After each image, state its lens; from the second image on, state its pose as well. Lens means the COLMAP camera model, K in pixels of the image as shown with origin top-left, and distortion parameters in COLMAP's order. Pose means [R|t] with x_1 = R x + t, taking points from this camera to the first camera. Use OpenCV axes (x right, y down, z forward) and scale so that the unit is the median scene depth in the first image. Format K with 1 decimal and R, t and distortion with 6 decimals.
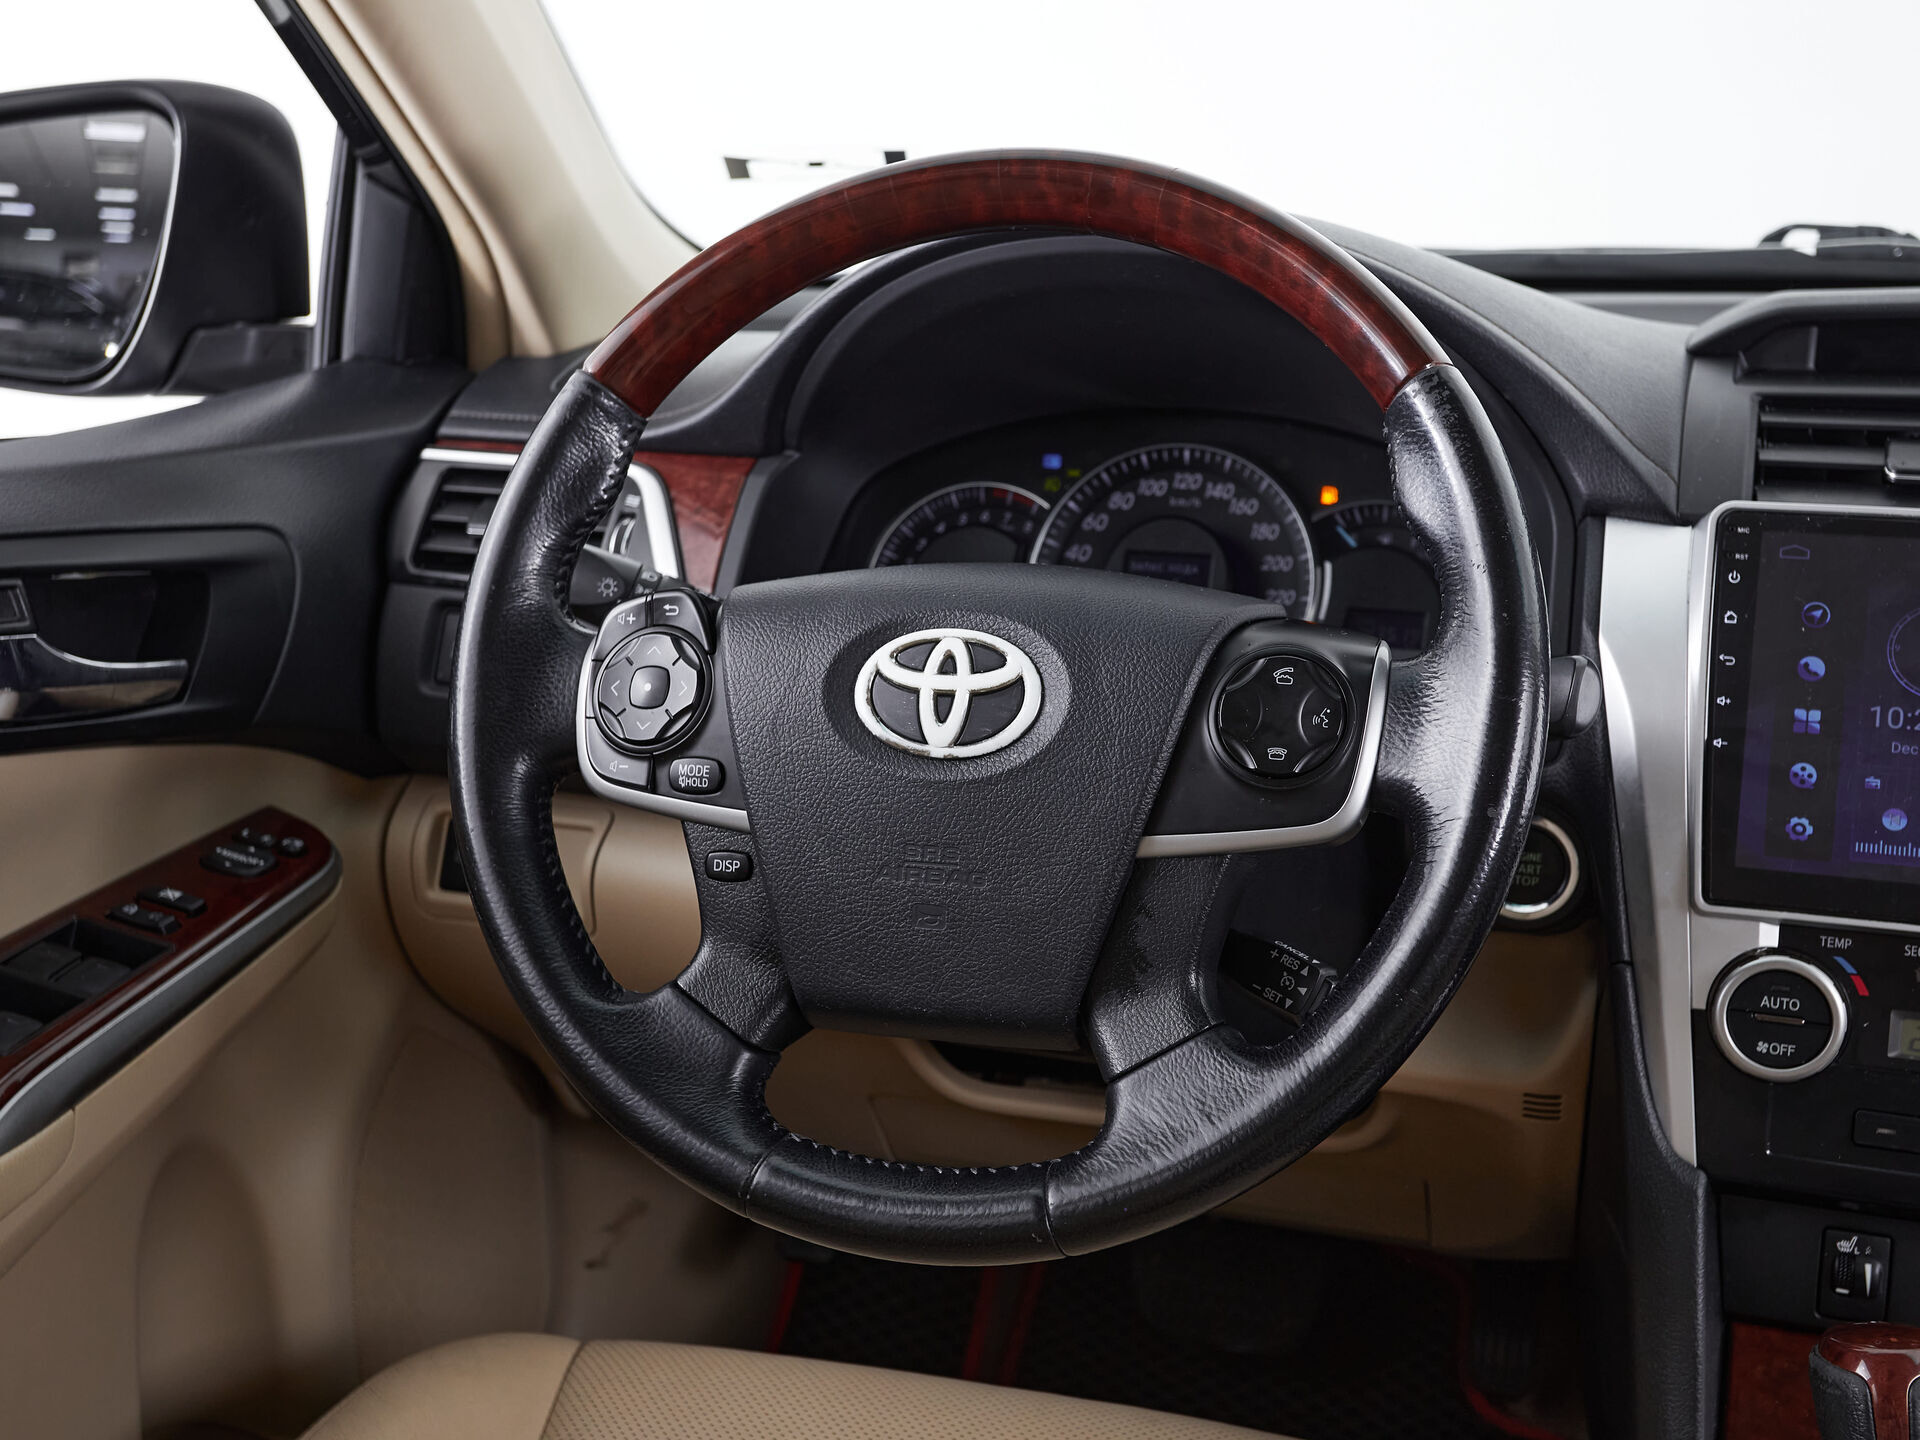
lens RADIAL K [[2347.4, 0, 960.0], [0, 2347.4, 720.0], [0, 0, 1]] dist [0.036787, -0.017506]
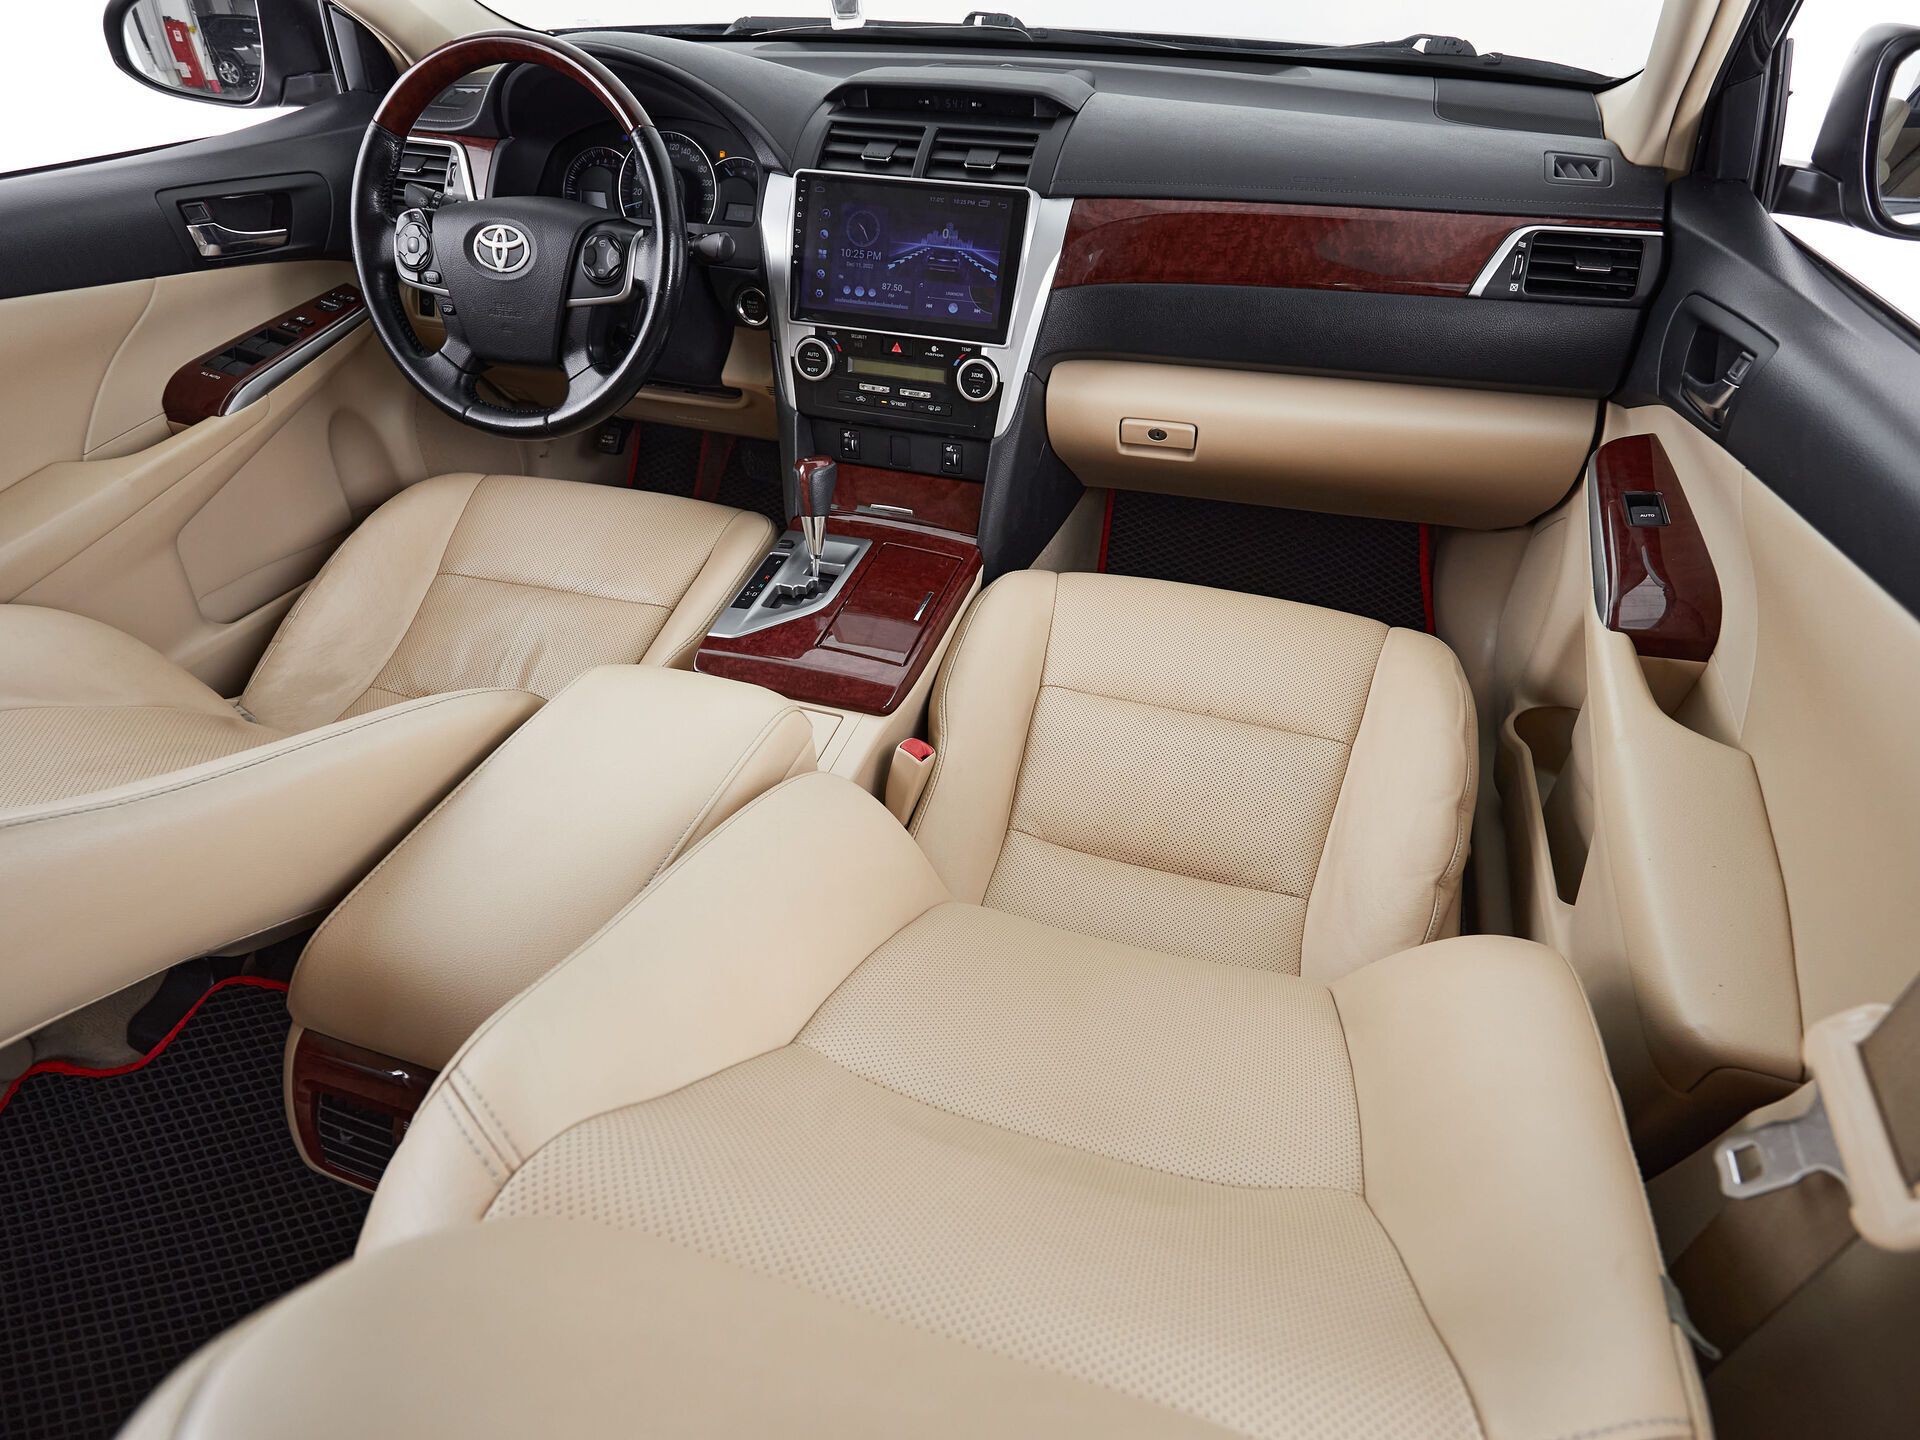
lens RADIAL K [[1077.7, 0, 960.0], [0, 1077.7, 720.0], [0, 0, 1]] dist [0.000335, -0.000183]
pose [[0.999851, -0.011275, 0.013103, 0.510324], [0.004549, 0.902891, 0.429845, -0.052178], [-0.016677, -0.429721, 0.902808, -0.471098]]
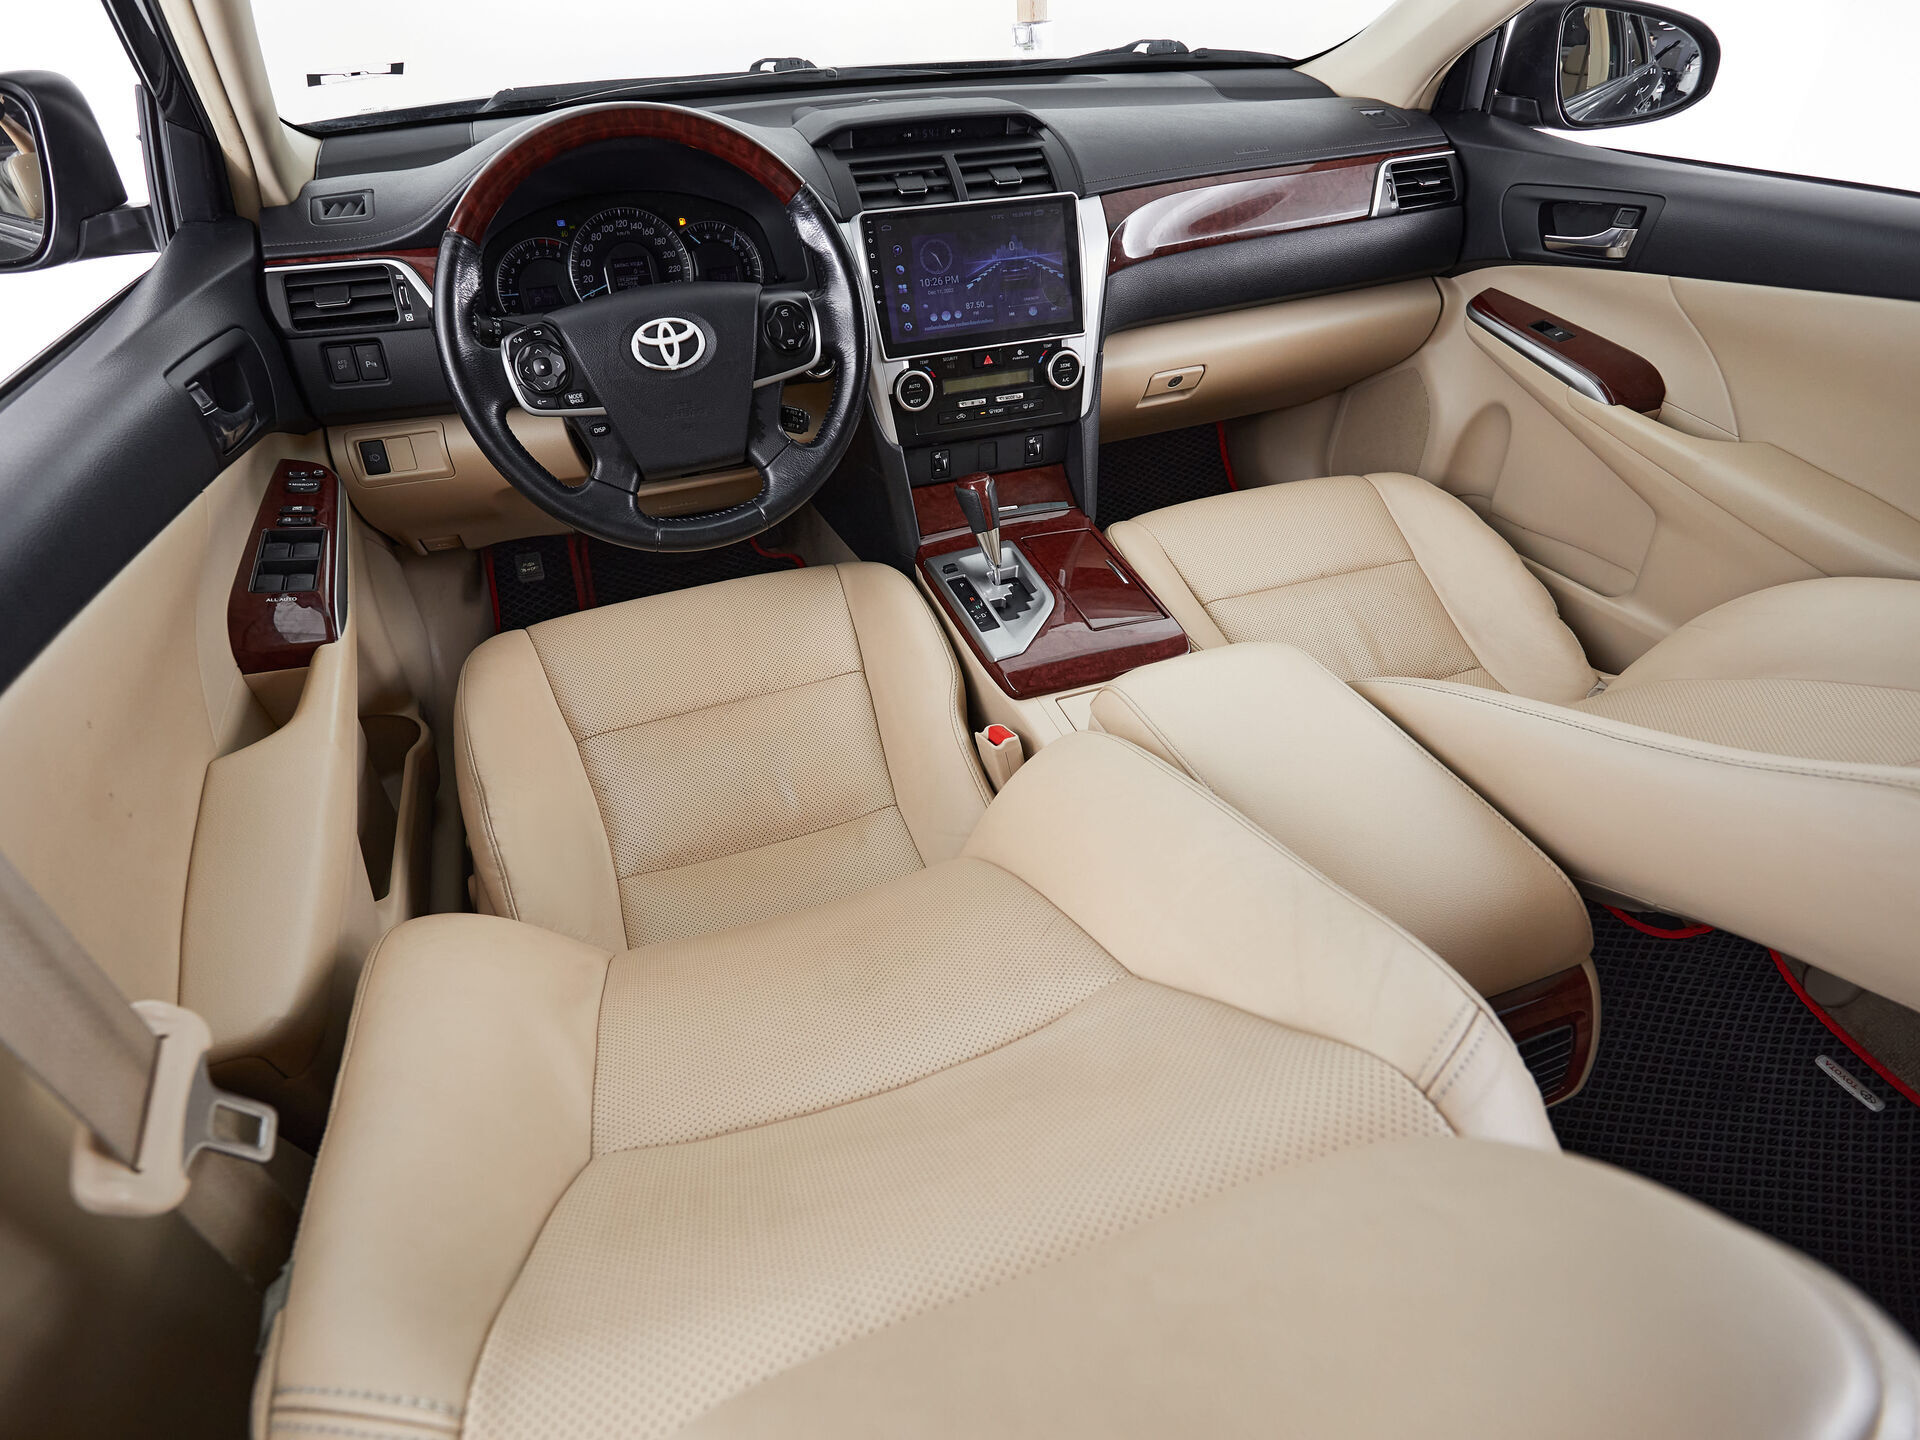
lens RADIAL K [[998.3, 0, 928.6], [0, 998.3, 717.6], [0, 0, 1]] dist [-0.000753, 0.000016]
pose [[0.795259, -0.395402, 0.459588, -0.427251], [0.160588, 0.868363, 0.469210, -0.118889], [-0.584615, -0.299339, 0.754070, -0.156812]]
